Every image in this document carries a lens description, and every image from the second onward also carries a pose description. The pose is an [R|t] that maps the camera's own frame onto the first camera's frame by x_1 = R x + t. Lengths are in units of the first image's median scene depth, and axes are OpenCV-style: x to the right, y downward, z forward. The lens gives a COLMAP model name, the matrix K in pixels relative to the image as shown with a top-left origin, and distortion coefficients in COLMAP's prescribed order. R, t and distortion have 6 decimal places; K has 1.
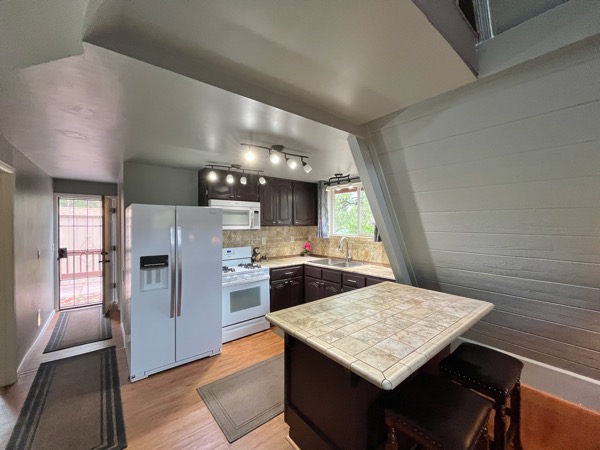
lens RADIAL K [[242.5, 0, 297.7], [0, 242.5, 225.6], [0, 0, 1]] dist [-0.000610, -0.000998]
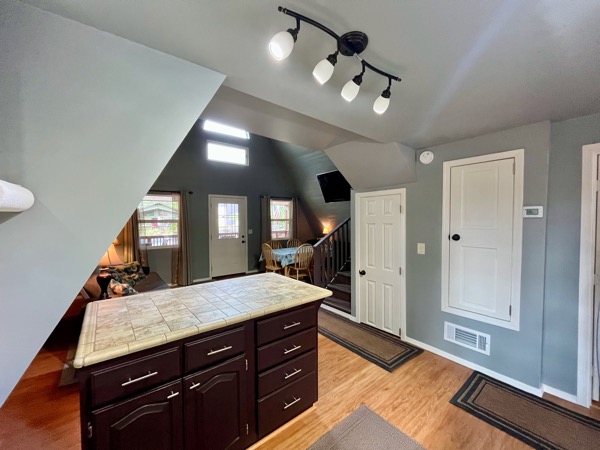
lens RADIAL K [[242.5, 0, 299.1], [0, 242.5, 227.3], [0, 0, 1]] dist [-0.000610, -0.000998]
pose [[-0.999999, 0.000366, 0.000964, 0.013557], [0.000407, 0.999064, 0.043265, 0.002535], [-0.000947, 0.043265, -0.999063, 1.117328]]
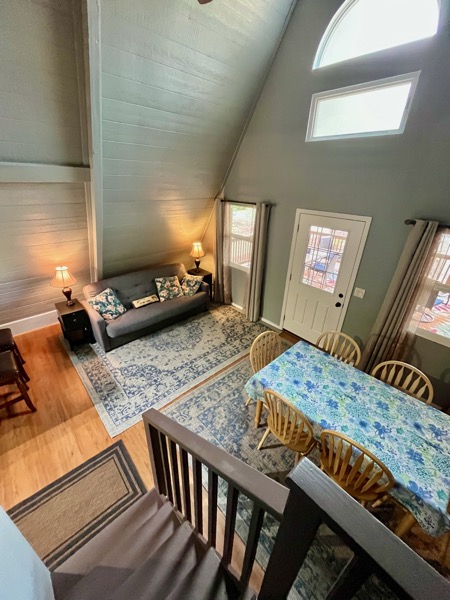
lens RADIAL K [[242.5, 0, 224.4], [0, 242.5, 298.8], [0, 0, 1]] dist [-0.000610, -0.000998]
pose [[-0.064674, -0.454617, 0.888336, -0.440491], [-0.013196, 0.890511, 0.454769, -0.300689], [-0.997819, 0.017689, -0.063592, -0.331041]]
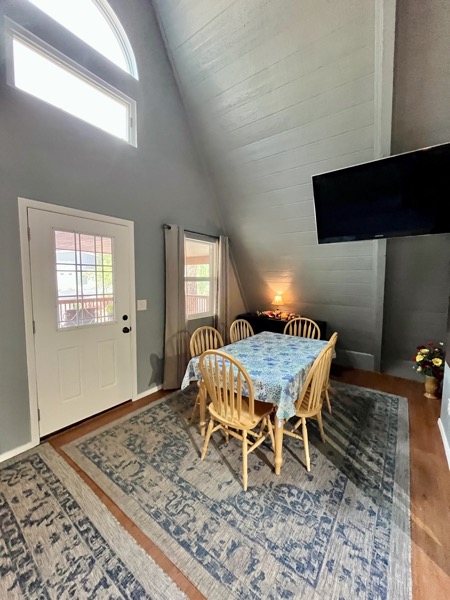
lens RADIAL K [[242.5, 0, 223.9], [0, 242.5, 299.4], [0, 0, 1]] dist [-0.000610, -0.000998]
pose [[-0.967153, 0.009269, -0.254024, 0.365901], [-0.014559, 0.995675, 0.091761, 0.020179], [0.253776, 0.092445, -0.962835, -0.008502]]
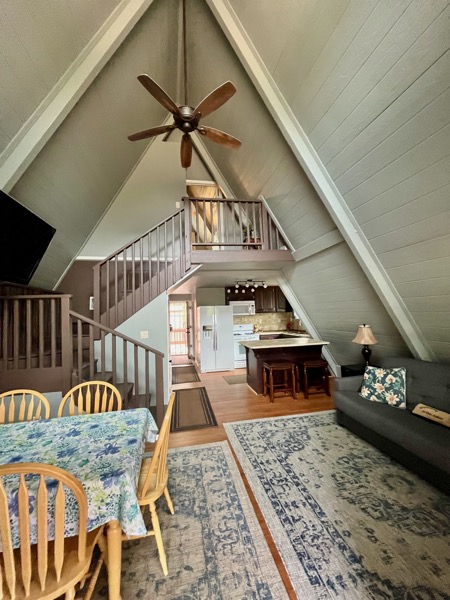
lens RADIAL K [[242.5, 0, 223.5], [0, 242.5, 297.8], [0, 0, 1]] dist [-0.000610, -0.000998]
pose [[0.885785, -0.061820, -0.459960, 0.592172], [0.031011, 0.996758, -0.074248, 0.018745], [0.463058, 0.051504, 0.884830, -0.942720]]
